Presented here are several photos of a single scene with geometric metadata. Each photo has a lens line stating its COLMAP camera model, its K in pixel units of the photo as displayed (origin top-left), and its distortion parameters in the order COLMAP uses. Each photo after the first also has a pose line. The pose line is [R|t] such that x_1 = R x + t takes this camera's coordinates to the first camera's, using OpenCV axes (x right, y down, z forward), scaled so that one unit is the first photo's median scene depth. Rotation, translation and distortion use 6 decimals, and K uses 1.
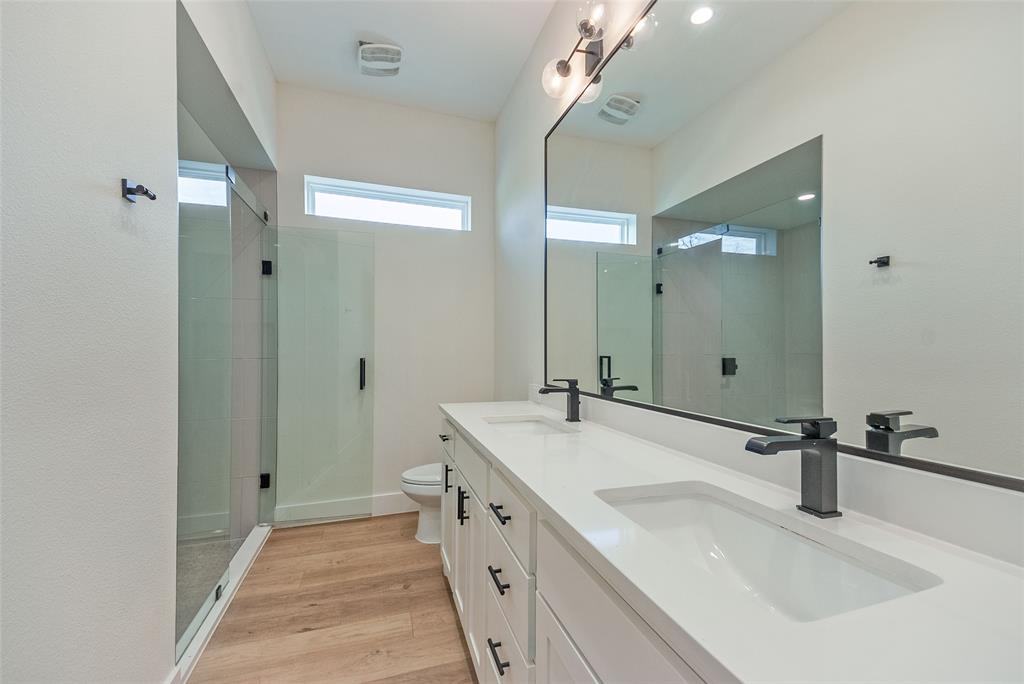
lens RADIAL K [[407.7, 0, 512.0], [0, 407.7, 342.0], [0, 0, 1]] dist [0.000174, 0.000009]
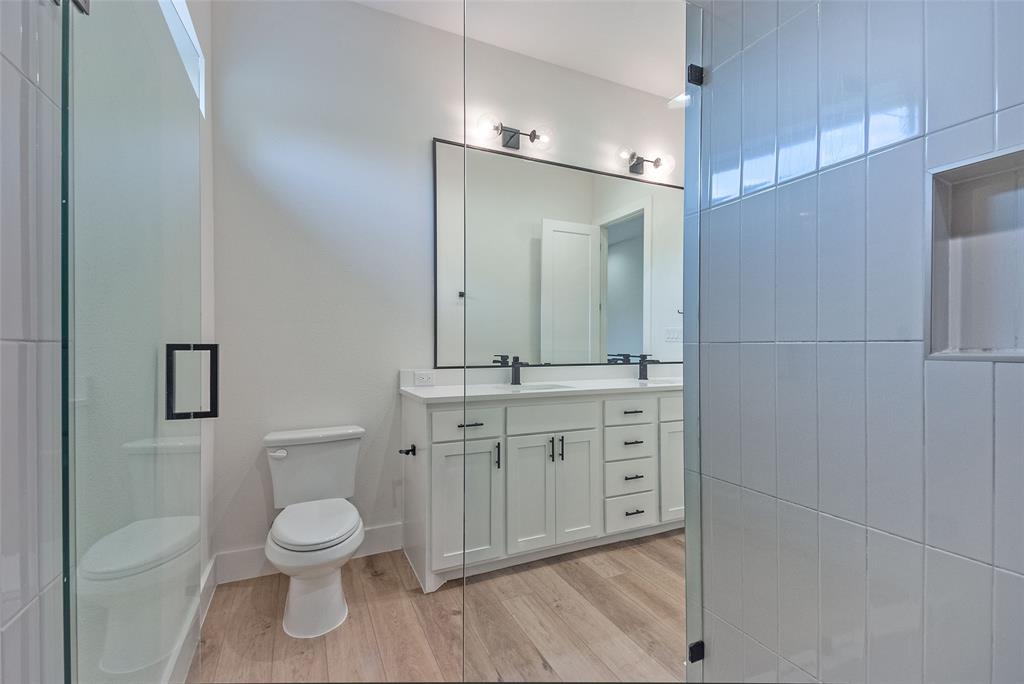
lens RADIAL K [[452.9, 0, 512.0], [0, 452.9, 342.0], [0, 0, 1]] dist [-0.000024, -0.000009]
pose [[-0.117933, 0.009259, 0.992978, -1.224400], [-0.008094, 0.999914, -0.010285, 0.049196], [-0.992989, -0.009250, -0.117848, 1.016332]]
